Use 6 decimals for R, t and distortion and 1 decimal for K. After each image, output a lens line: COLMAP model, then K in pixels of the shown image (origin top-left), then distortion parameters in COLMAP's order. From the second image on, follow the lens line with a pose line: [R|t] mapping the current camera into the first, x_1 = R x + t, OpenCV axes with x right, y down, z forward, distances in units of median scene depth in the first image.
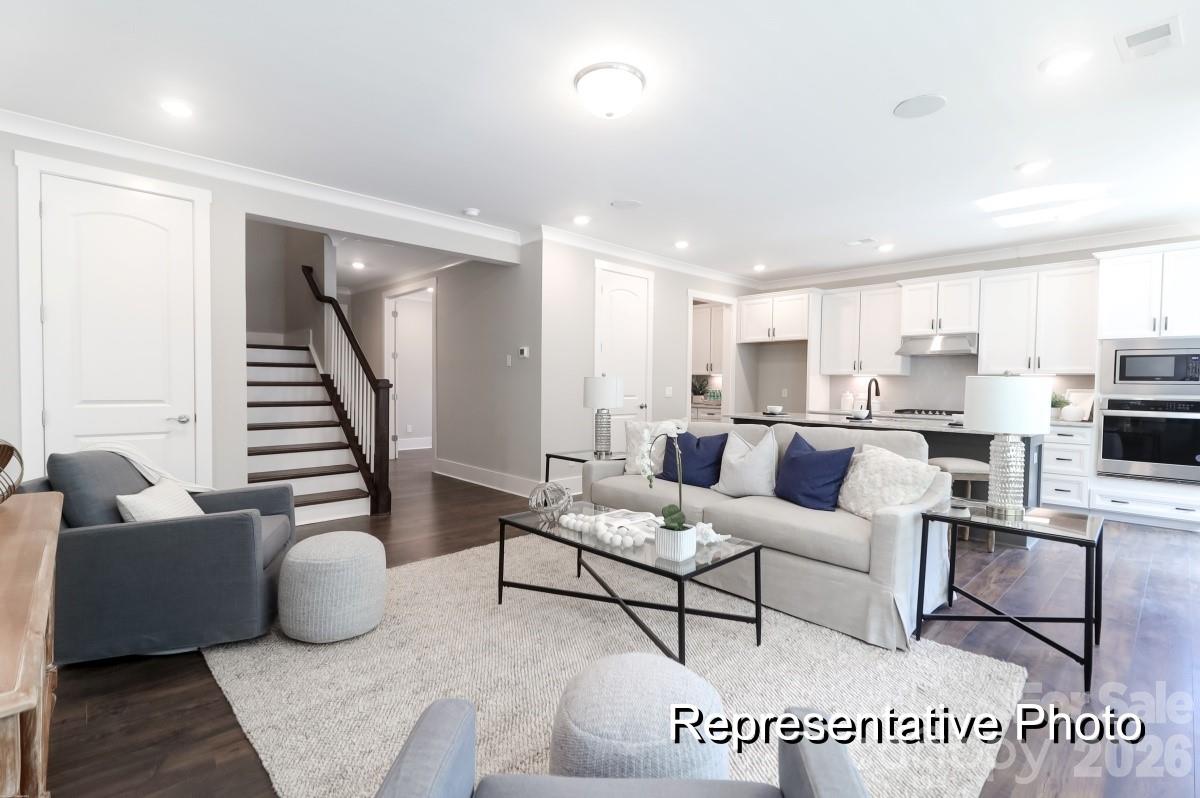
lens RADIAL K [[564.9, 0, 600.0], [0, 564.9, 399.0], [0, 0, 1]] dist [0.019261, -0.000778]
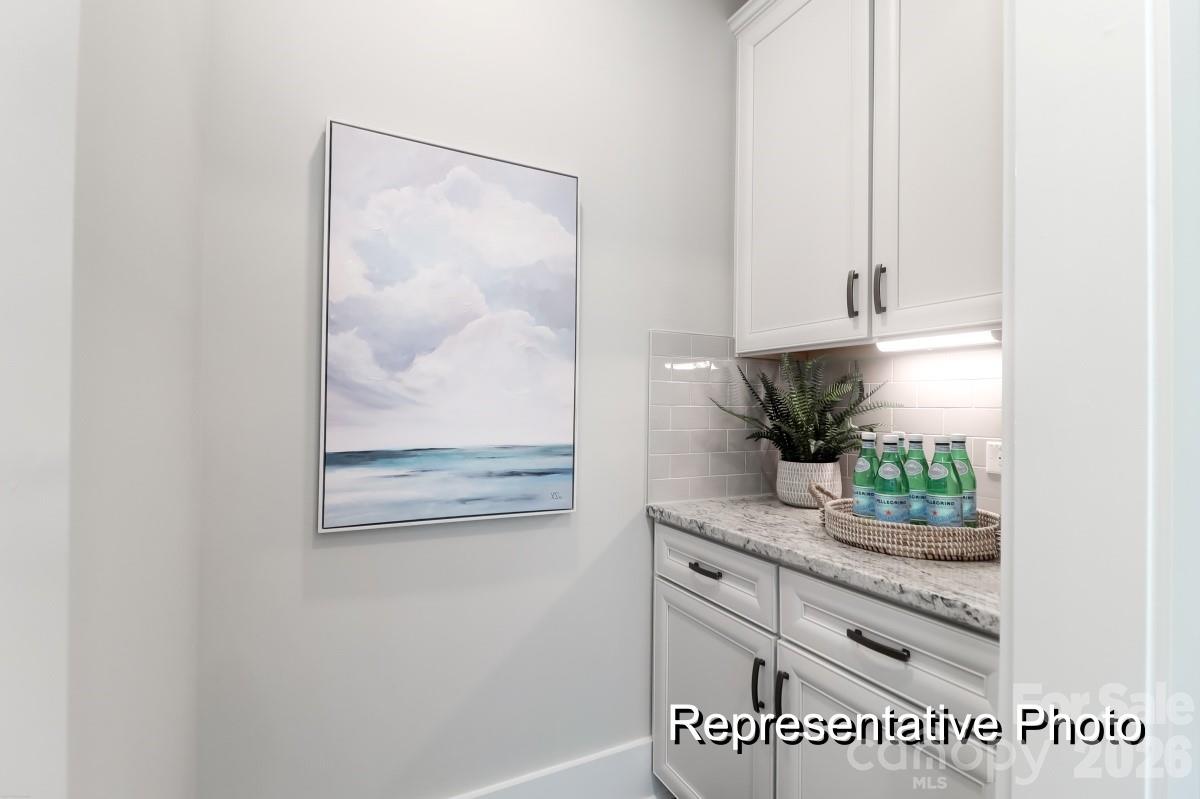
lens RADIAL K [[564.9, 0, 600.0], [0, 564.9, 399.5], [0, 0, 1]] dist [0.019261, -0.000778]
pose [[0.959286, -0.003722, -0.282413, 0.232557], [-0.007476, 0.999228, -0.038565, -0.026465], [0.282338, 0.039107, 0.958517, 1.157980]]
